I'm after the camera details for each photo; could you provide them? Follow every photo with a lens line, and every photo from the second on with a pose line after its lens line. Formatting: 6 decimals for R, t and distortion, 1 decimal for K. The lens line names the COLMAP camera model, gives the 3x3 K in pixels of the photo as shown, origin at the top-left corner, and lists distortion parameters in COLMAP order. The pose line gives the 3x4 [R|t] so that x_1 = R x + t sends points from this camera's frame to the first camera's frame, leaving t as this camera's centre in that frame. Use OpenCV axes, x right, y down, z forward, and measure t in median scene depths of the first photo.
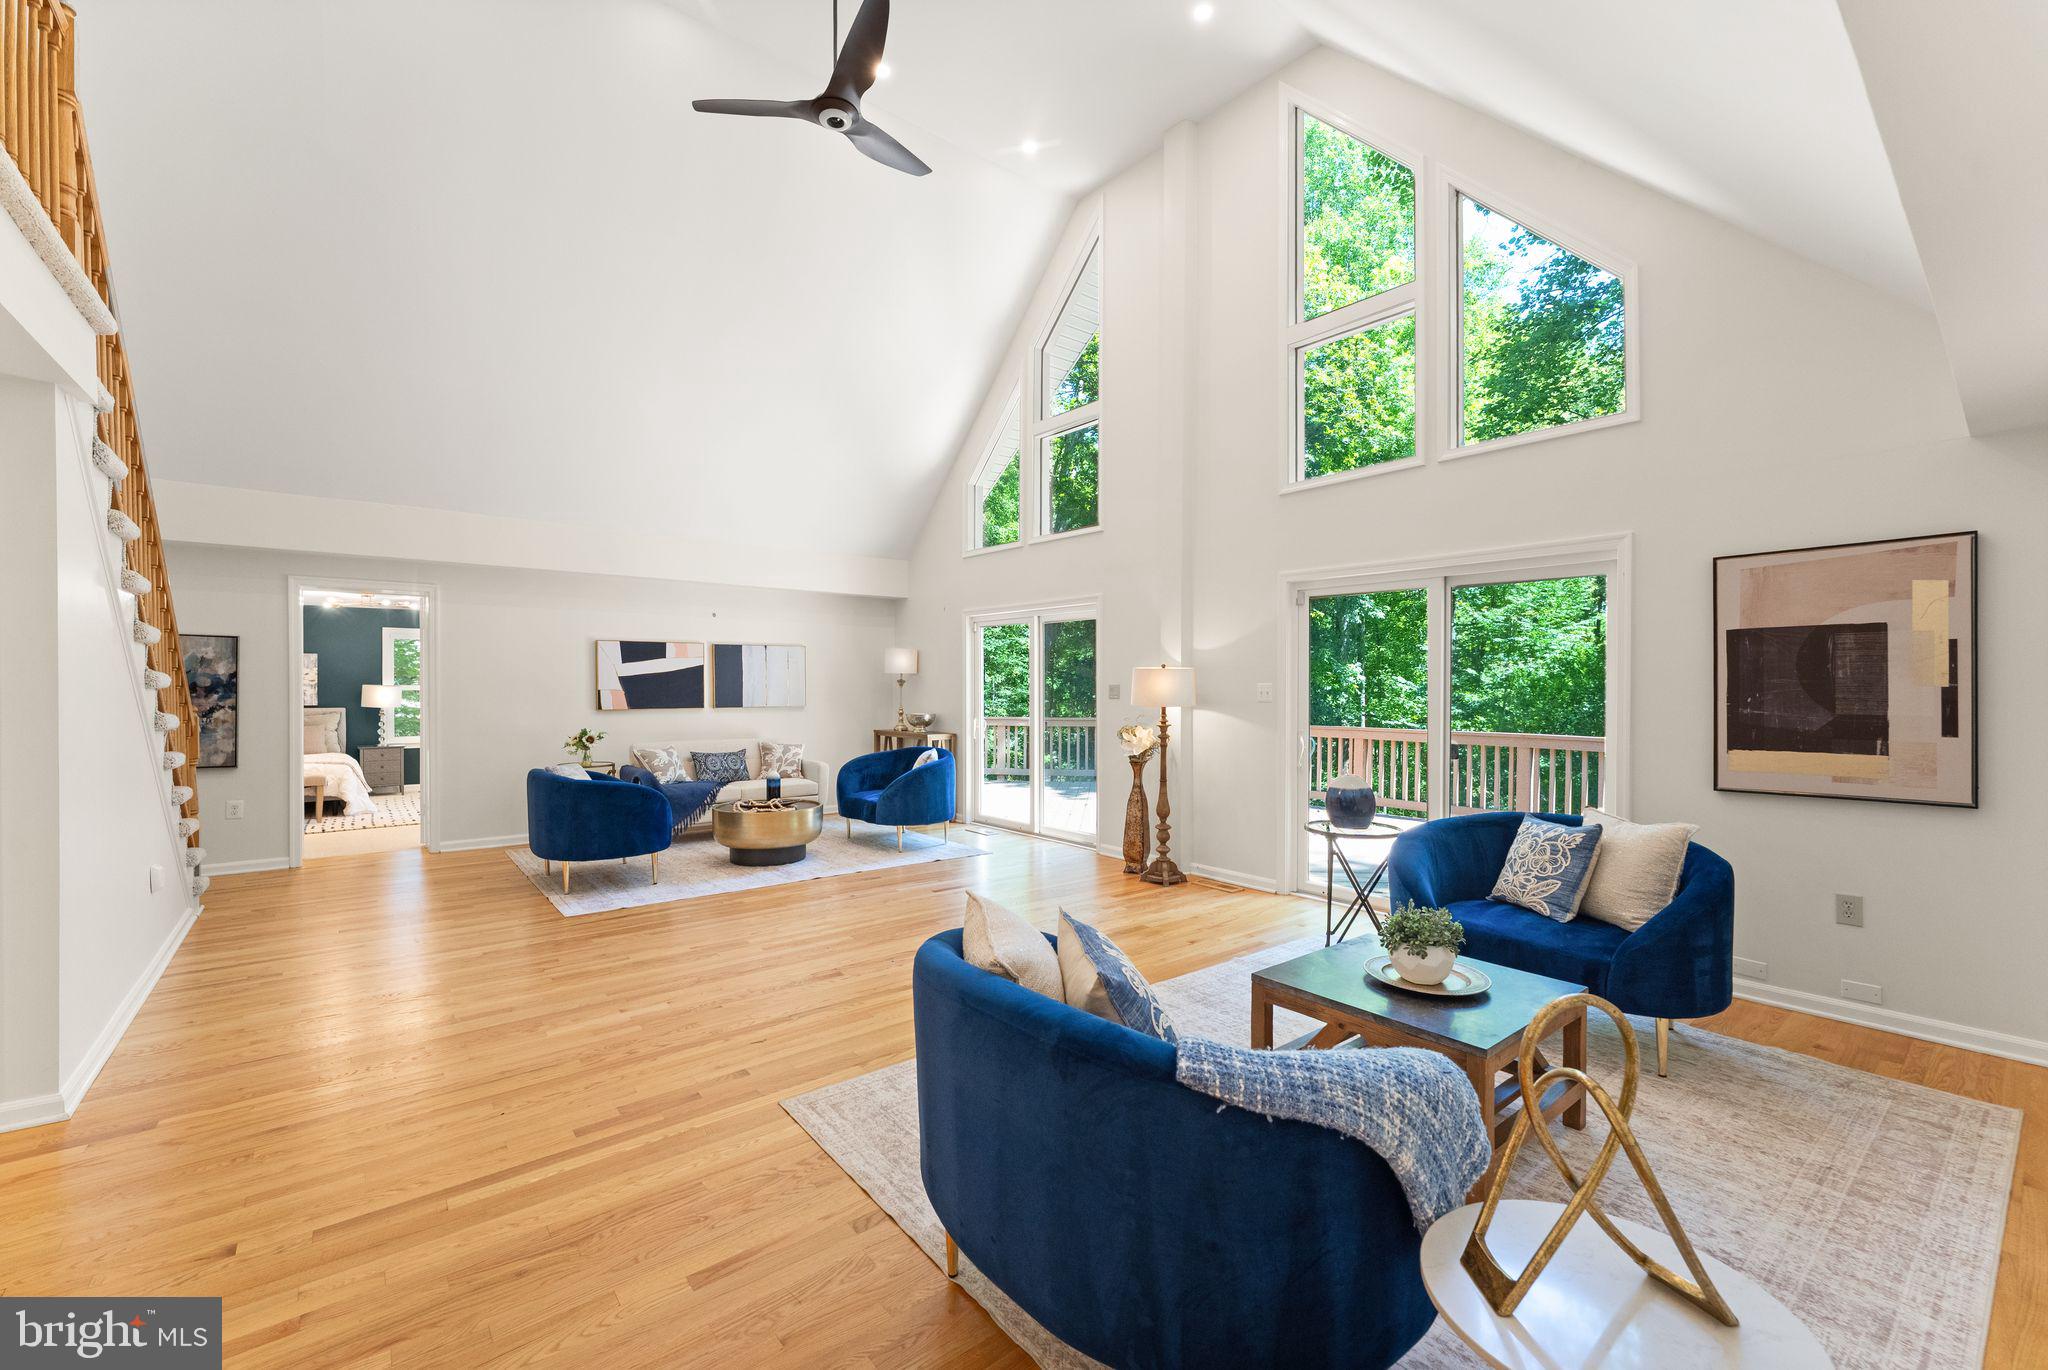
lens RADIAL K [[832.7, 0, 1022.9], [0, 832.7, 691.9], [0, 0, 1]] dist [-0.002752, 0.000169]
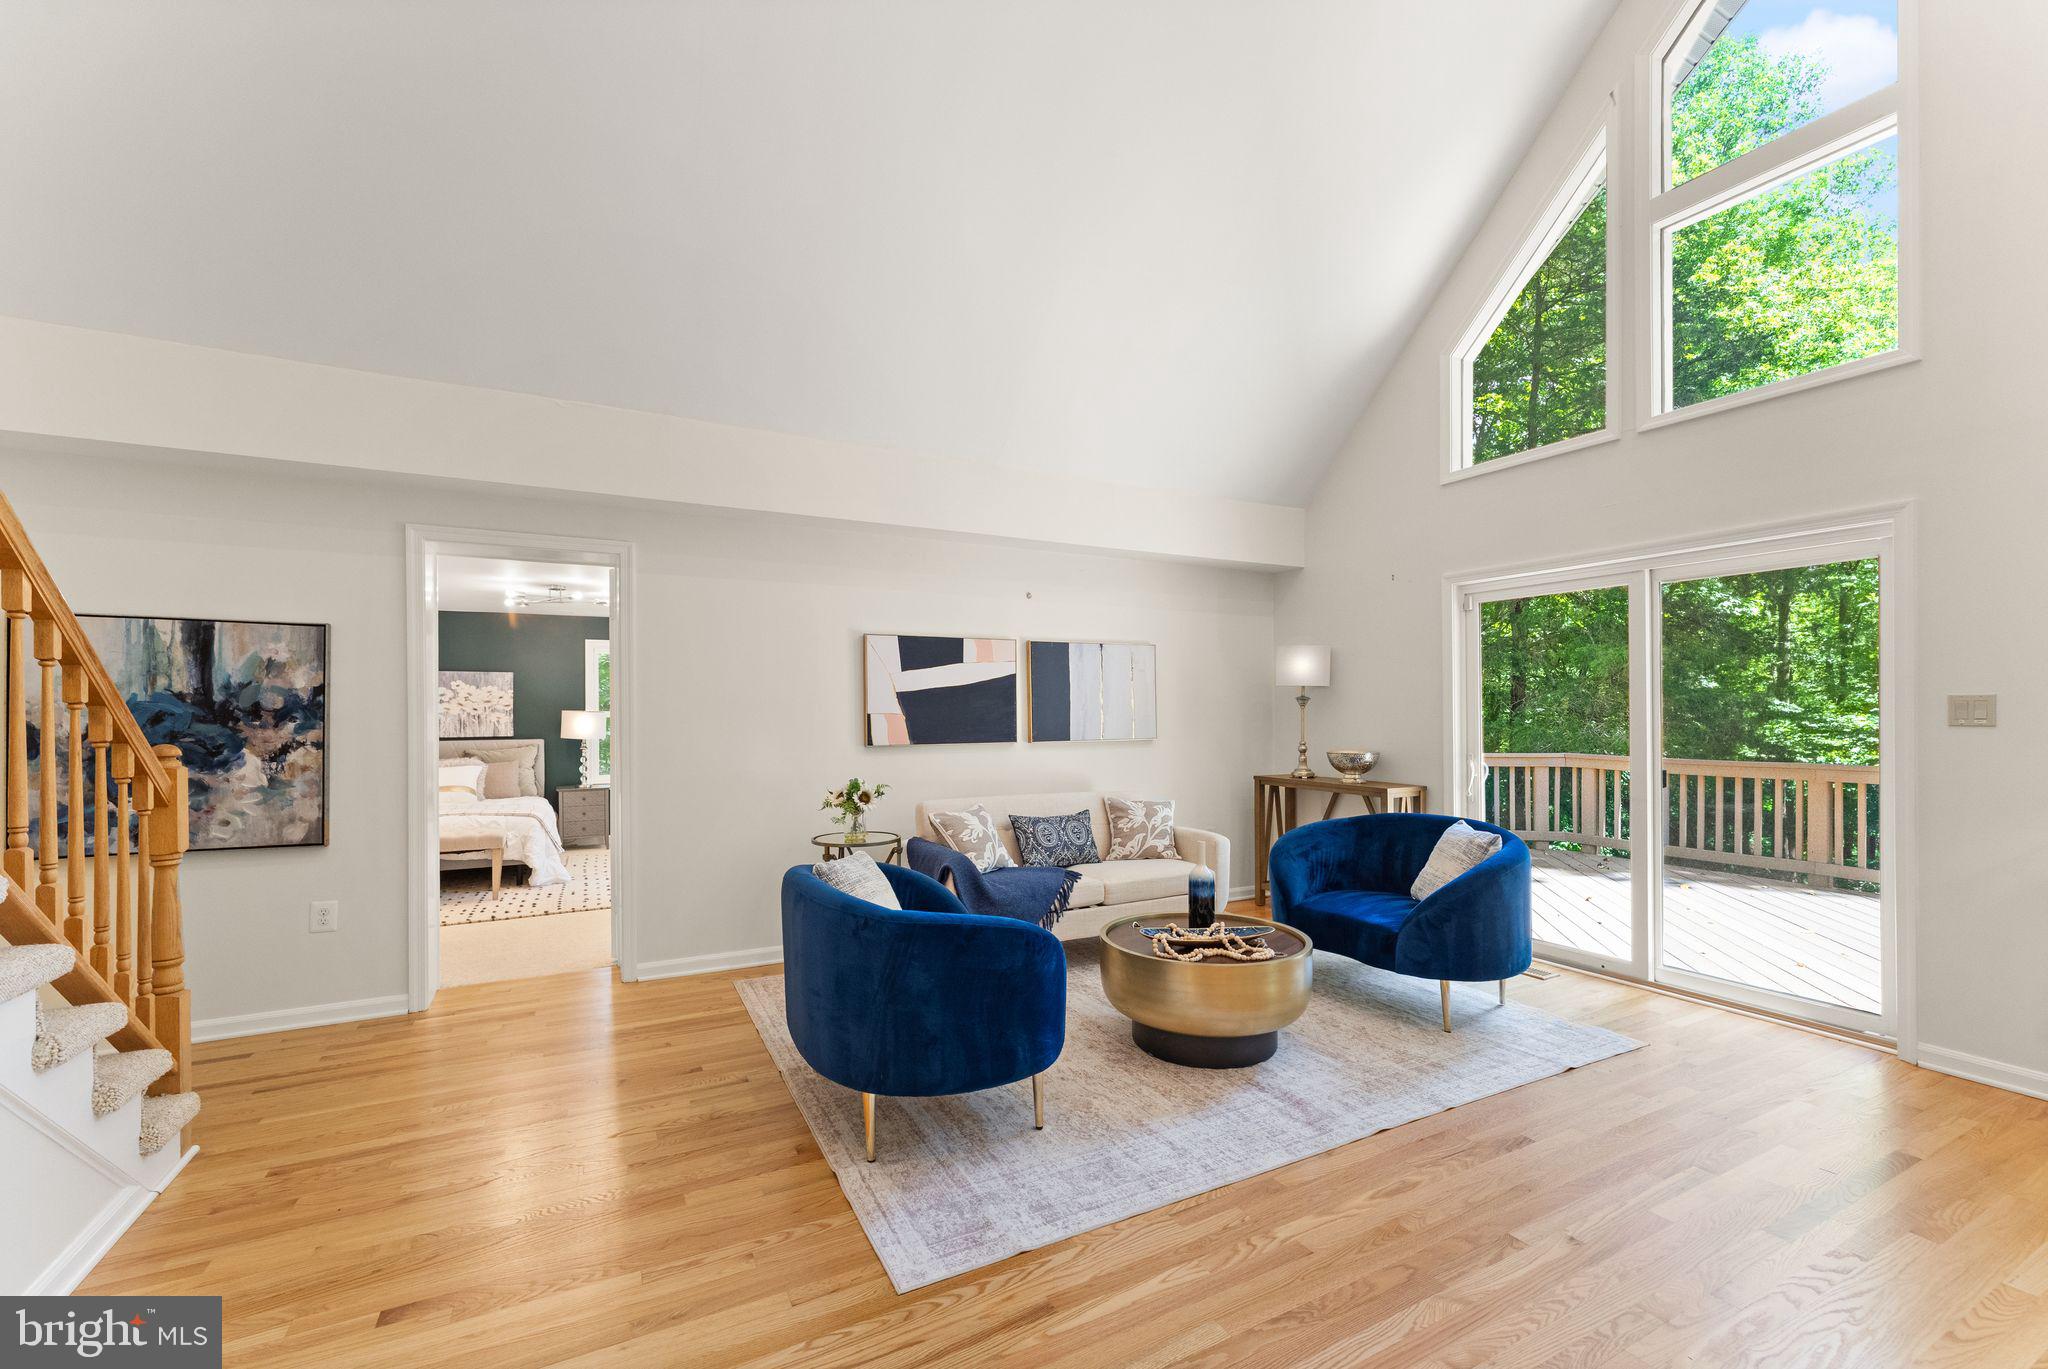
lens RADIAL K [[832.7, 0, 1029.1], [0, 832.7, 712.2], [0, 0, 1]] dist [-0.002752, 0.000169]
pose [[0.981039, -0.005637, -0.193727, -0.310168], [0.003991, 0.999953, -0.008885, 0.002714], [0.193768, 0.007943, 0.981015, 0.471991]]
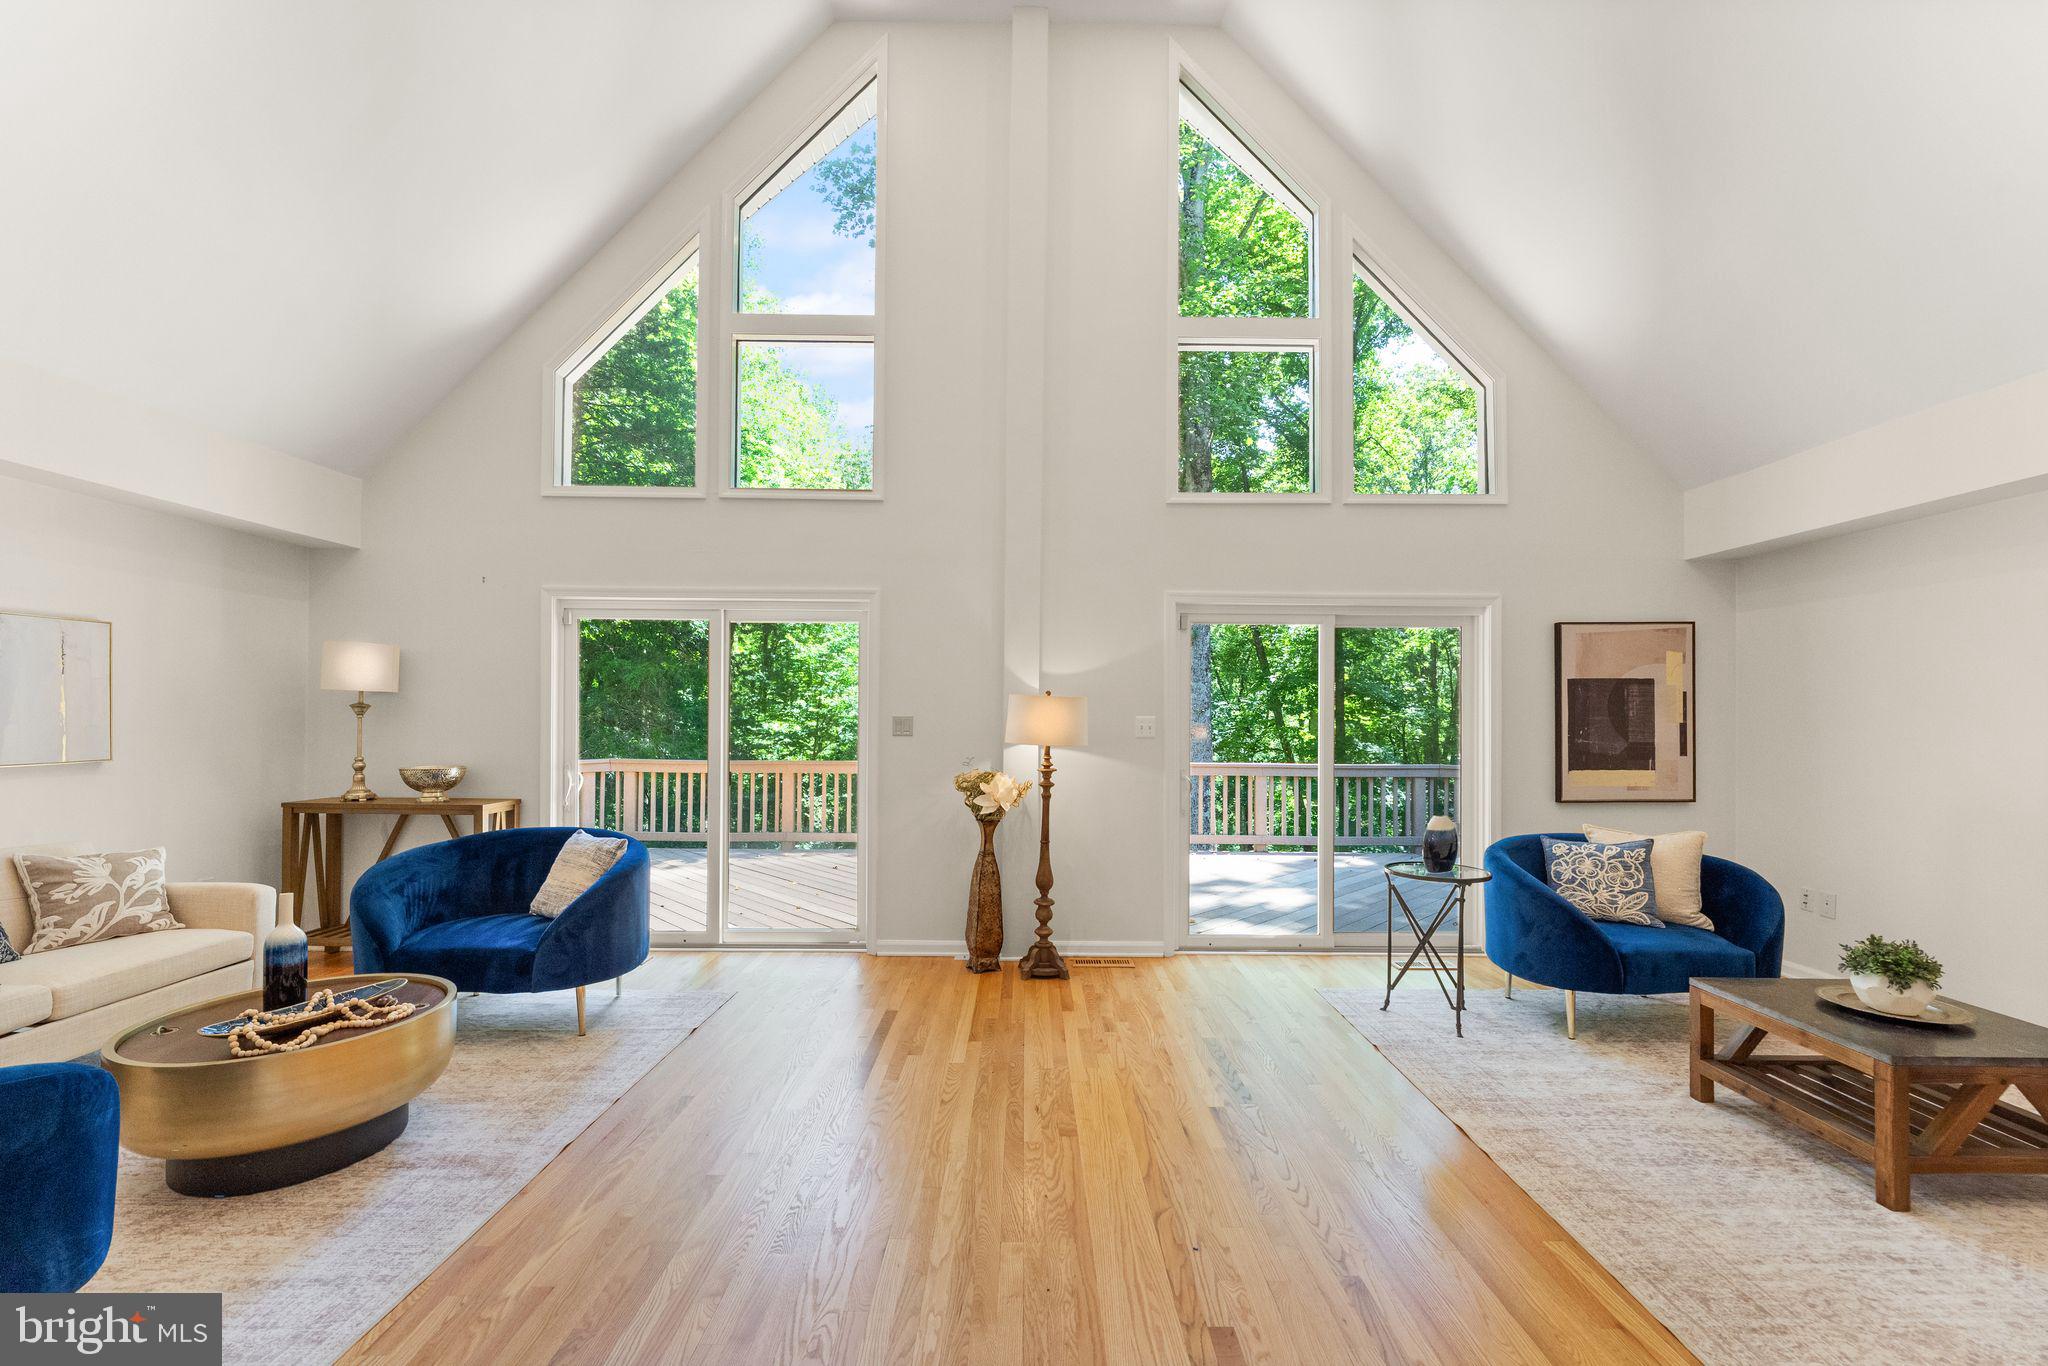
lens RADIAL K [[832.7, 0, 1021.3], [0, 832.7, 718.1], [0, 0, 1]] dist [-0.002752, 0.000169]
pose [[0.630614, 0.003088, 0.776090, -0.396081], [0.000254, 0.999991, -0.004185, -0.004237], [-0.776097, 0.002836, 0.630608, 0.474287]]
